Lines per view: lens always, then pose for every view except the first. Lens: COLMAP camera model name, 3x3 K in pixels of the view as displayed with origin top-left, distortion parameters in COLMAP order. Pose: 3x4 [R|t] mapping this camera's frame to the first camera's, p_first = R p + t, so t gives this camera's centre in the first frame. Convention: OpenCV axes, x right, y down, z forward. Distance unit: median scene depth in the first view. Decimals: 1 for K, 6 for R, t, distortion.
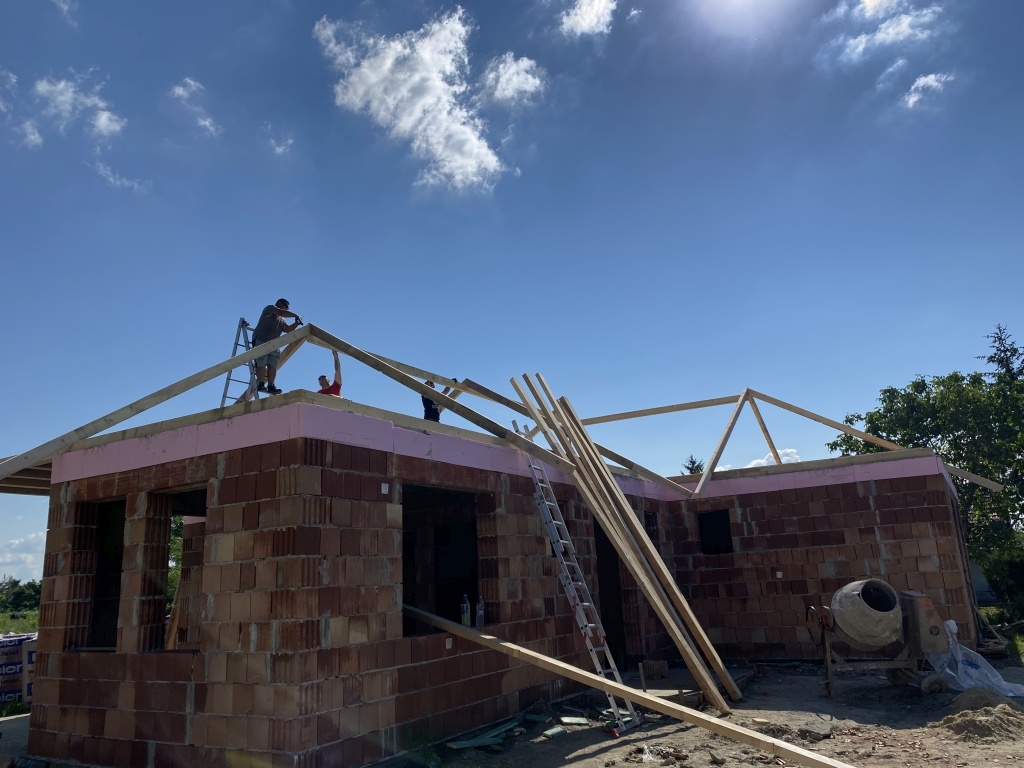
lens RADIAL K [[766.3, 0, 512.0], [0, 766.3, 384.0], [0, 0, 1]] dist [0.001134, -0.000554]
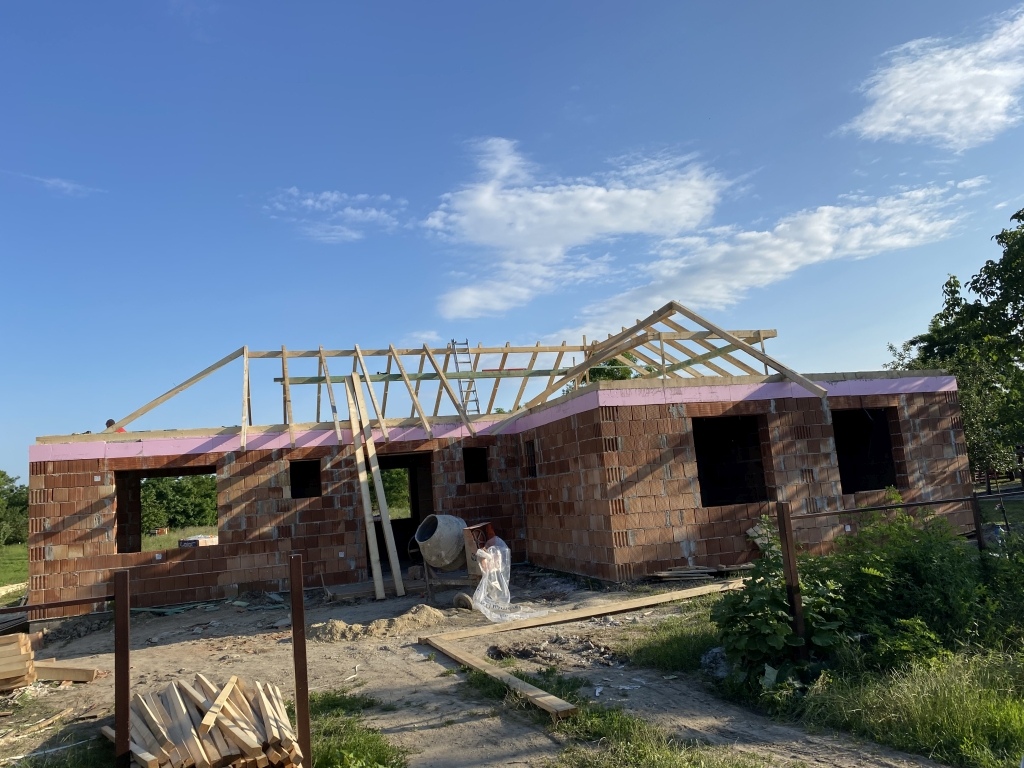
lens RADIAL K [[771.8, 0, 513.5], [0, 771.8, 353.1], [0, 0, 1]] dist [-0.002429, -0.006089]
pose [[0.792503, -0.116419, -0.598653, 1.673827], [0.188921, 0.980189, 0.059480, -0.079729], [0.579869, -0.160236, 0.798797, 0.105960]]
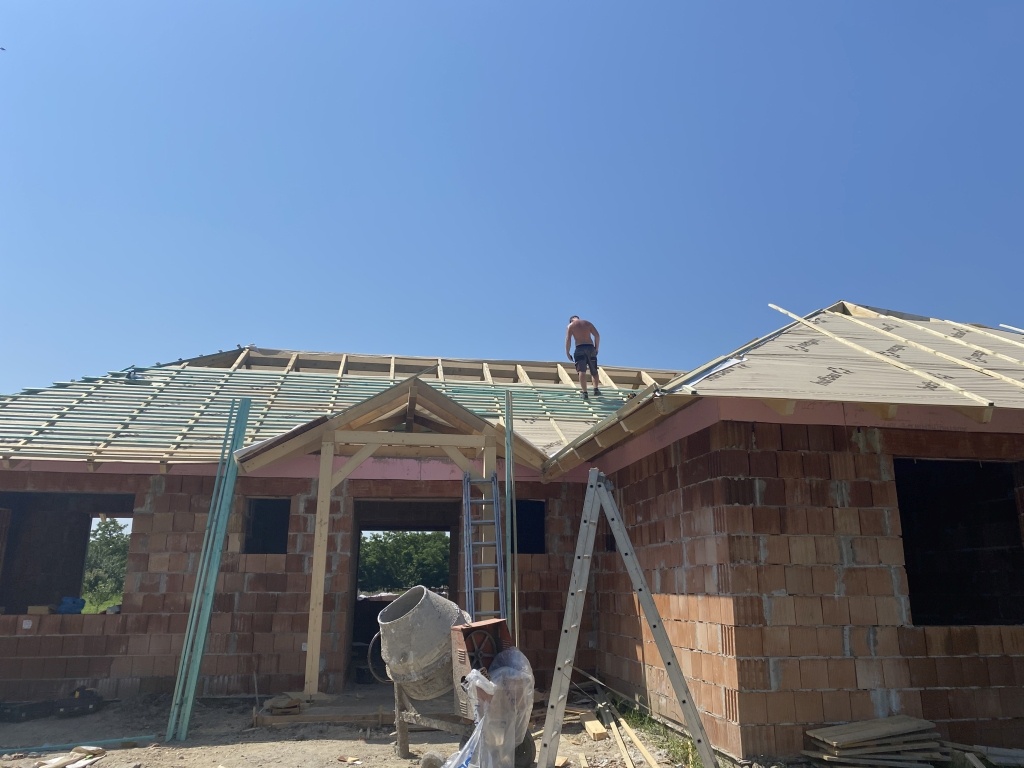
lens RADIAL K [[771.8, 0, 513.5], [0, 771.8, 353.1], [0, 0, 1]] dist [-0.002429, -0.006089]
pose [[0.695459, -0.151059, -0.702508, 1.311604], [0.140923, 0.987341, -0.072797, 0.111764], [0.704611, -0.048372, 0.707943, 0.682806]]
